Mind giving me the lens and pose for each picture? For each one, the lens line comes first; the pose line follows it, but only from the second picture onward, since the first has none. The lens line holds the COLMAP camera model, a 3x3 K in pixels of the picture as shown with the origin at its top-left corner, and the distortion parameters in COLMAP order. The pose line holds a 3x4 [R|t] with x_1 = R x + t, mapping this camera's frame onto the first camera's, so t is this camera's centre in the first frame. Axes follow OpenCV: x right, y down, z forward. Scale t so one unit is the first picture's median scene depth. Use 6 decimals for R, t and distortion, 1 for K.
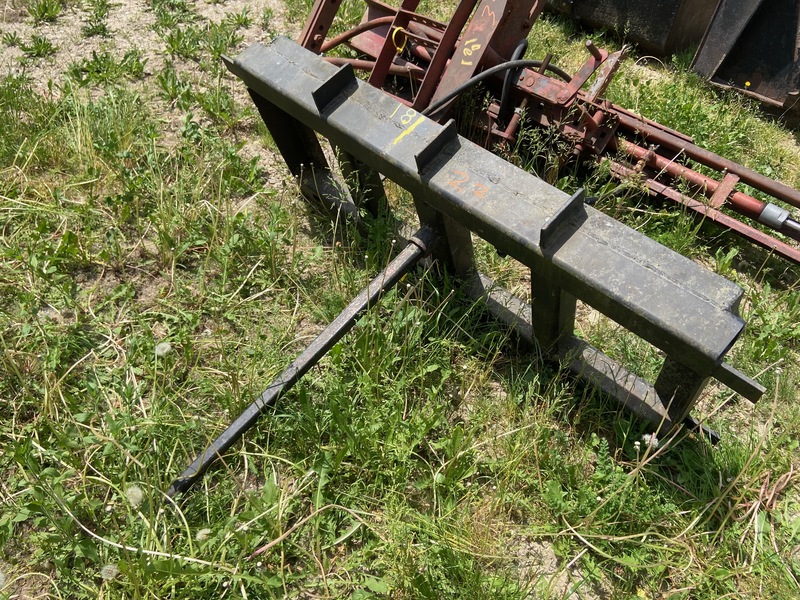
lens RADIAL K [[613.9, 0, 400.0], [0, 613.9, 300.0], [0, 0, 1]] dist [0.084400, -0.116065]
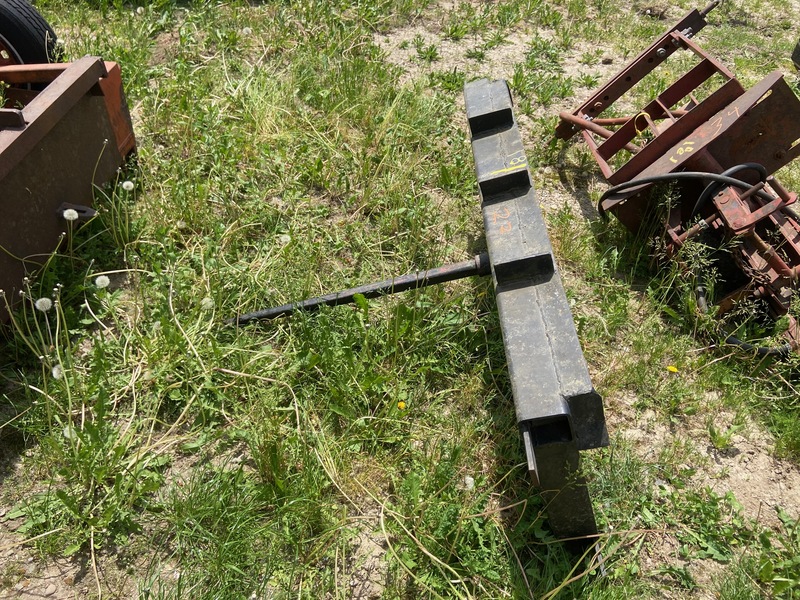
lens RADIAL K [[613.9, 0, 400.0], [0, 613.9, 300.0], [0, 0, 1]] dist [0.084400, -0.116065]
pose [[0.691849, 0.469713, -0.548374, 0.458255], [-0.520031, 0.851034, 0.072867, -0.029477], [0.500911, 0.234758, 0.833052, -0.014507]]
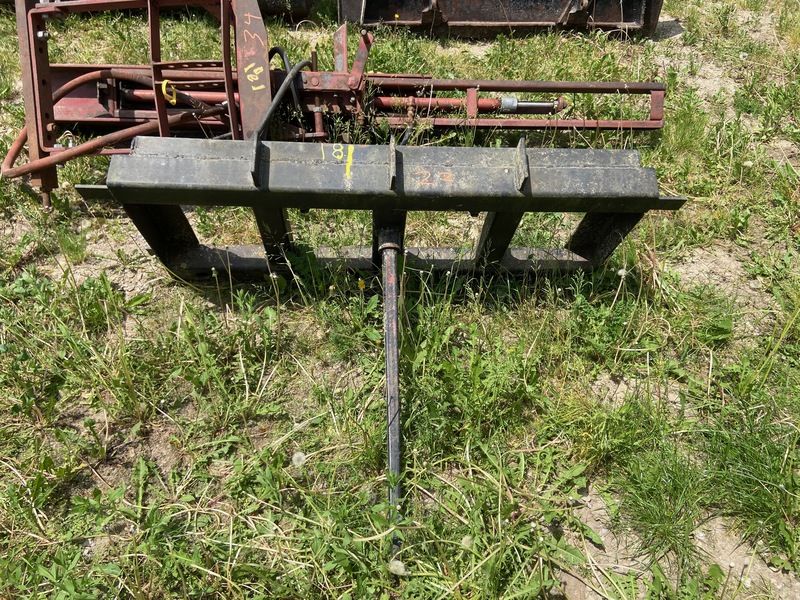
lens RADIAL K [[613.9, 0, 400.0], [0, 613.9, 300.0], [0, 0, 1]] dist [0.084400, -0.116065]
pose [[0.681476, -0.547995, 0.485069, -0.426115], [0.514469, 0.830113, 0.215019, -0.186389], [-0.520491, 0.103023, 0.847629, 0.031846]]
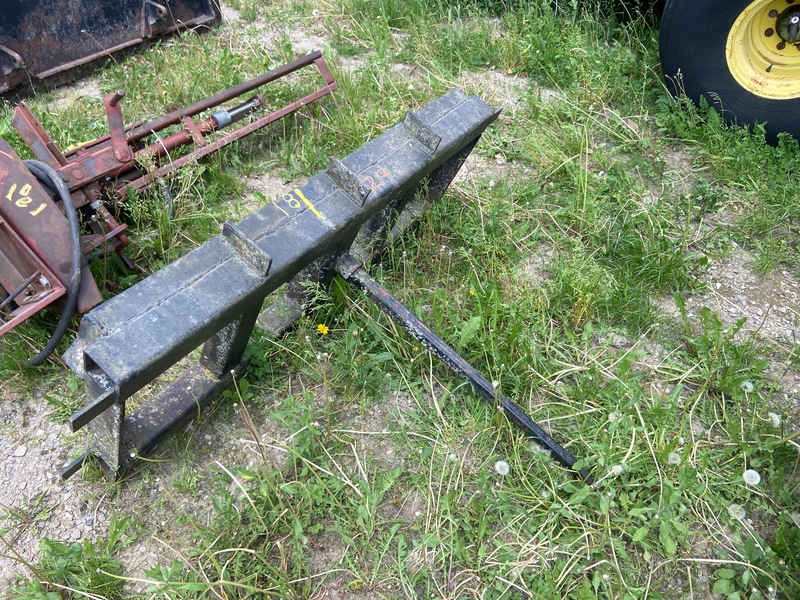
lens RADIAL K [[613.9, 0, 400.0], [0, 613.9, 300.0], [0, 0, 1]] dist [0.084400, -0.116065]
pose [[-0.209766, -0.716659, 0.665130, -0.572817], [0.616478, 0.431070, 0.658888, -0.561005], [-0.758916, 0.548250, 0.351381, 0.447603]]
